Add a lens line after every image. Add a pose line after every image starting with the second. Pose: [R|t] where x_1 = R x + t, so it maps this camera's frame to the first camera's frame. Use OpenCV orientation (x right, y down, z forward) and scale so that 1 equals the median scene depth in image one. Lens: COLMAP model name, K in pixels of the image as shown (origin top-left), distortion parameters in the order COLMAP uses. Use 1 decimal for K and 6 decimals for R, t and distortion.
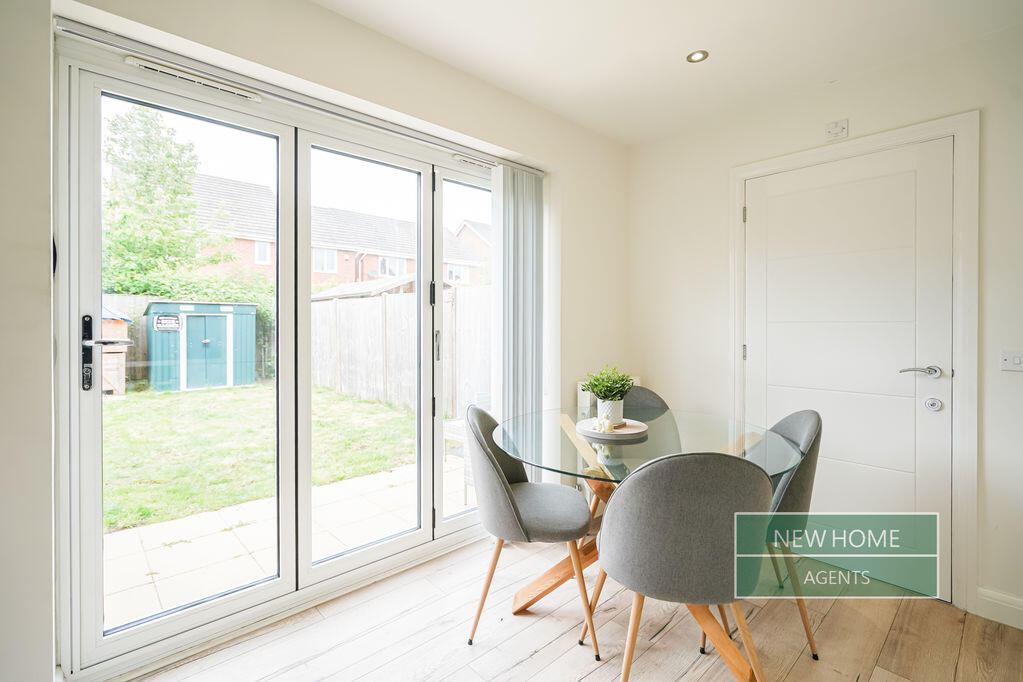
lens RADIAL K [[469.1, 0, 512.4], [0, 469.1, 327.6], [0, 0, 1]] dist [-0.000089, 0.000170]
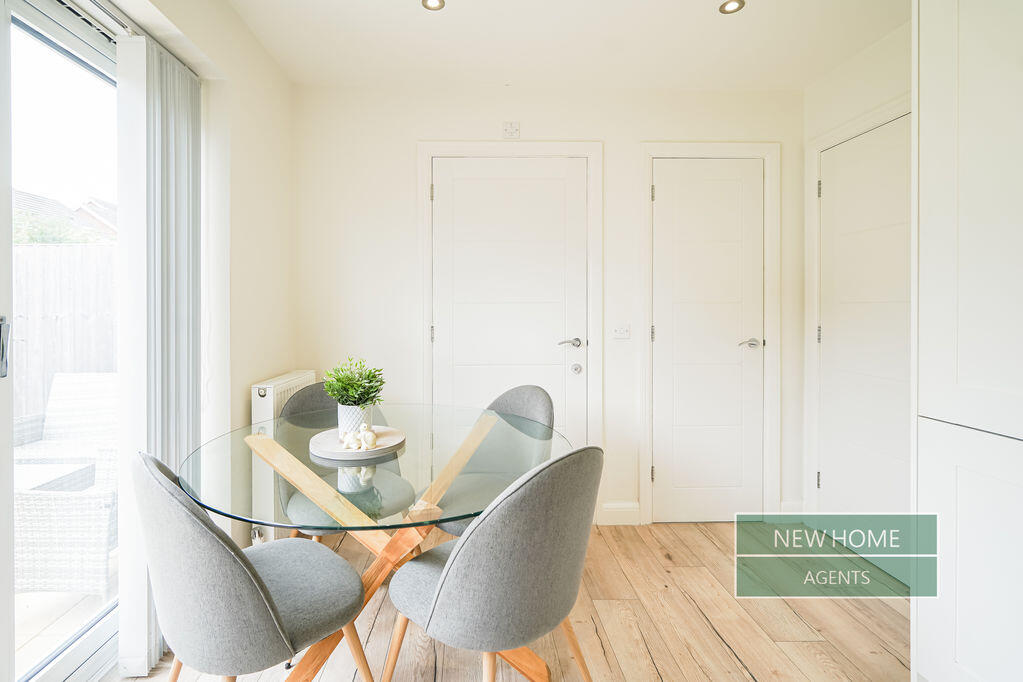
lens RADIAL K [[483.4, 0, 511.4], [0, 483.4, 307.8], [0, 0, 1]] dist [-0.000066, 0.000077]
pose [[0.666293, -0.003222, 0.745683, -0.185205], [0.005727, 0.999983, -0.000797, 0.001161], [-0.745668, 0.004801, 0.666300, 0.269341]]
